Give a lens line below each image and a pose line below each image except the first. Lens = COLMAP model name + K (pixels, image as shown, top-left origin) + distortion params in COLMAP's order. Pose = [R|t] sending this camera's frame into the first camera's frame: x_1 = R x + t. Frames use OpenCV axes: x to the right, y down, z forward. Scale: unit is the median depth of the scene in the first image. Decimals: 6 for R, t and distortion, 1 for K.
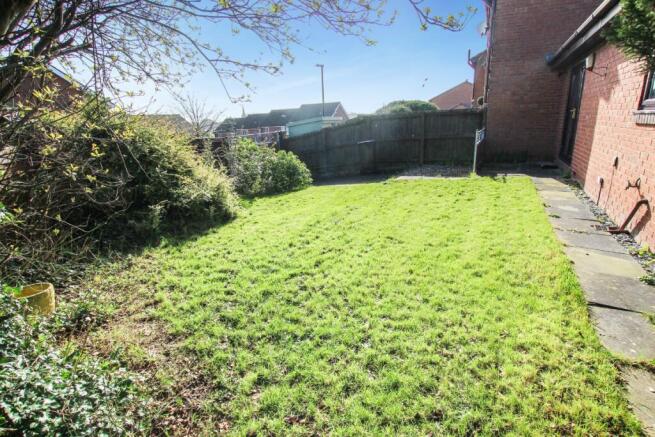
lens RADIAL K [[328.9, 0, 325.2], [0, 328.9, 221.8], [0, 0, 1]] dist [-0.025169, -0.000330]
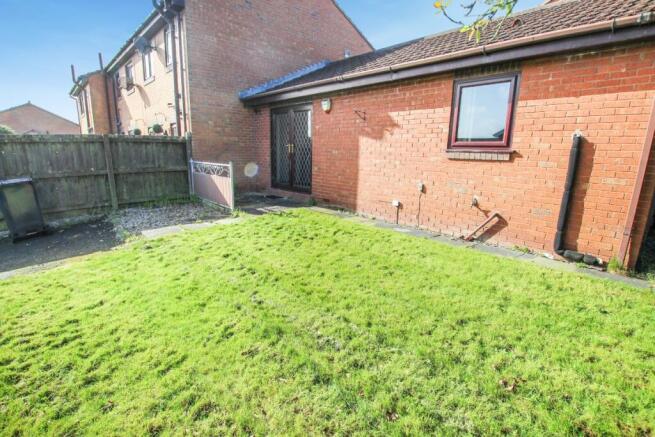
lens RADIAL K [[328.9, 0, 325.2], [0, 328.9, 221.8], [0, 0, 1]] dist [-0.025169, -0.000330]
pose [[0.390893, -0.148793, 0.908330, -0.211705], [0.234118, 0.970463, 0.058220, -0.103934], [-0.890164, 0.189898, 0.414183, 0.388669]]
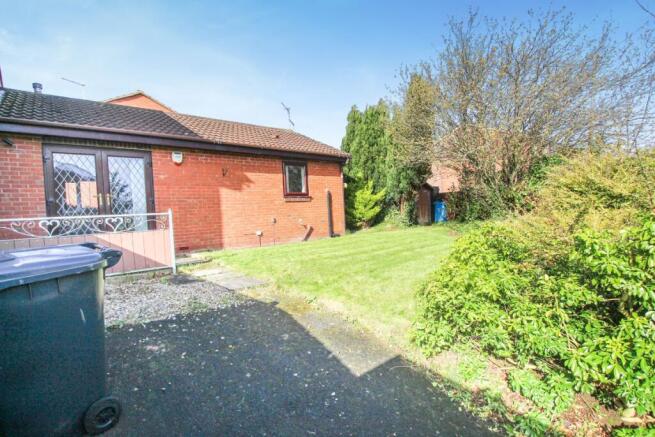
lens RADIAL K [[328.9, 0, 325.2], [0, 328.9, 221.8], [0, 0, 1]] dist [-0.025169, -0.000330]
pose [[-0.915057, 0.068975, 0.397383, -0.116025], [0.193269, 0.939769, 0.281923, -0.335509], [-0.354003, 0.334778, -0.873273, 1.294708]]
